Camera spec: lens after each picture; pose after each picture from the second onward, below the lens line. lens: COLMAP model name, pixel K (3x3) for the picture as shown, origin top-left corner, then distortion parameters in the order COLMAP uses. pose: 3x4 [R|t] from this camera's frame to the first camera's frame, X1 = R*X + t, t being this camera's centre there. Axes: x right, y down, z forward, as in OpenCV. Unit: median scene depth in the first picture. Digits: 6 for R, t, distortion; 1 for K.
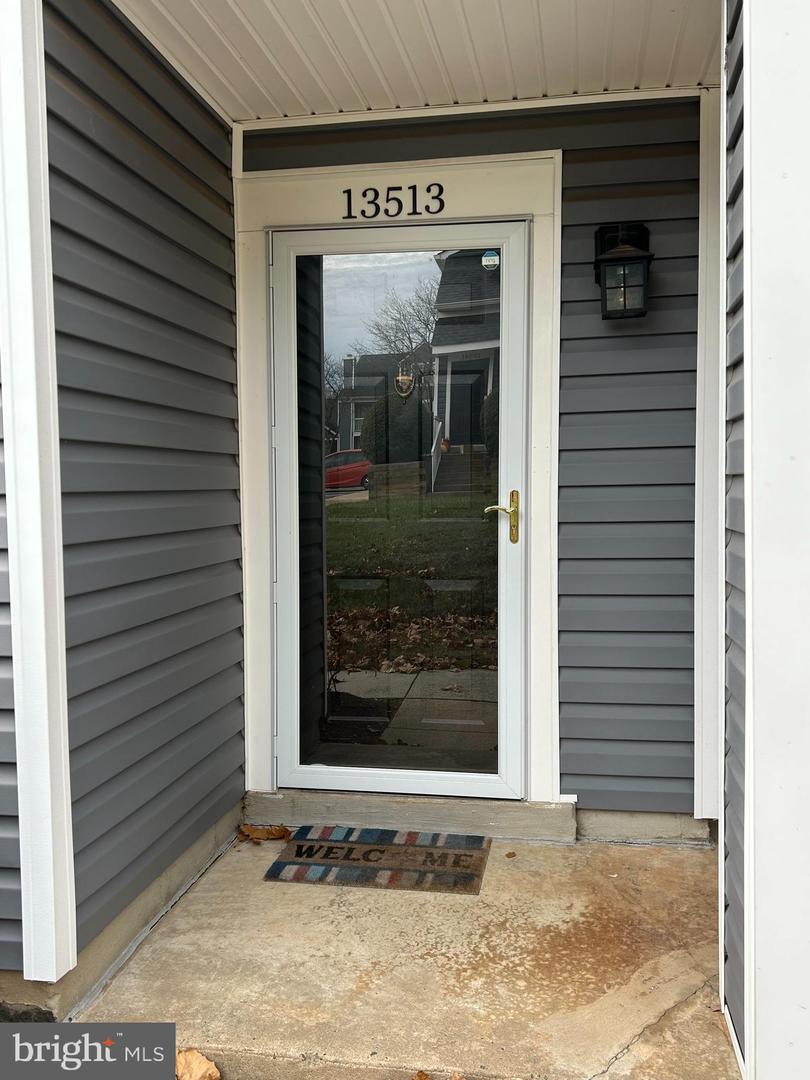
lens RADIAL K [[952.6, 0, 405.0], [0, 952.6, 540.0], [0, 0, 1]] dist [-0.000923, -0.000581]
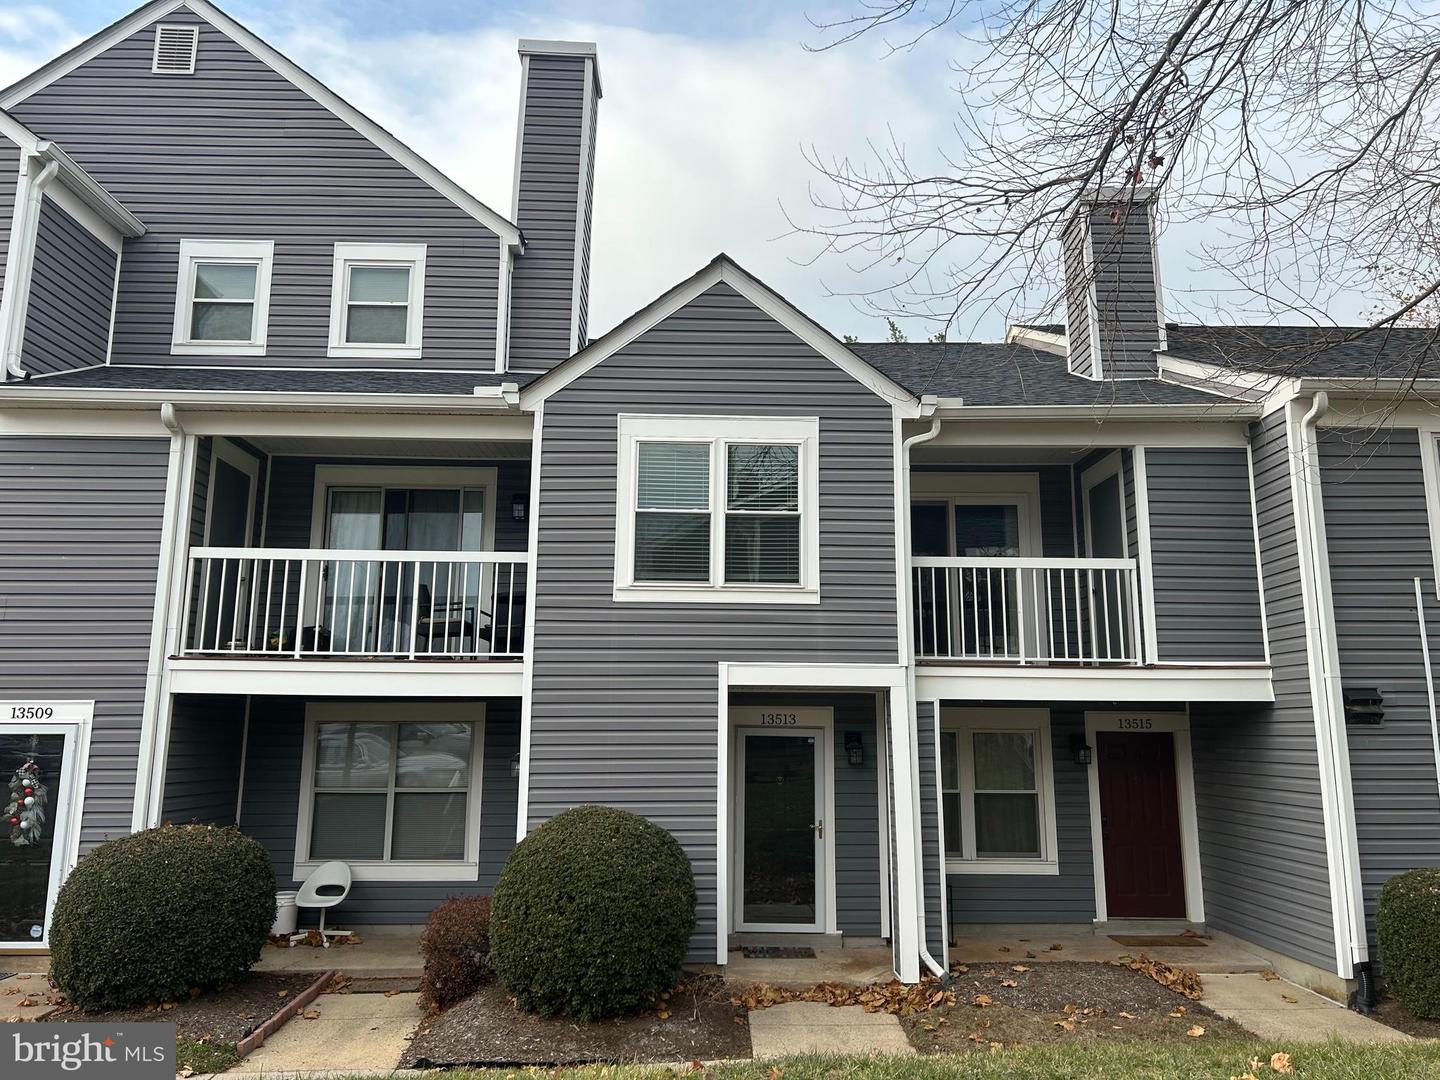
lens RADIAL K [[1091.0, 0, 720.0], [0, 1091.0, 540.0], [0, 0, 1]] dist [0.062572, -0.095141]
pose [[0.983771, 0.045798, 0.173483, -0.807453], [-0.004225, 0.972522, -0.232774, -0.103774], [-0.179377, 0.228264, 0.956932, -2.355893]]
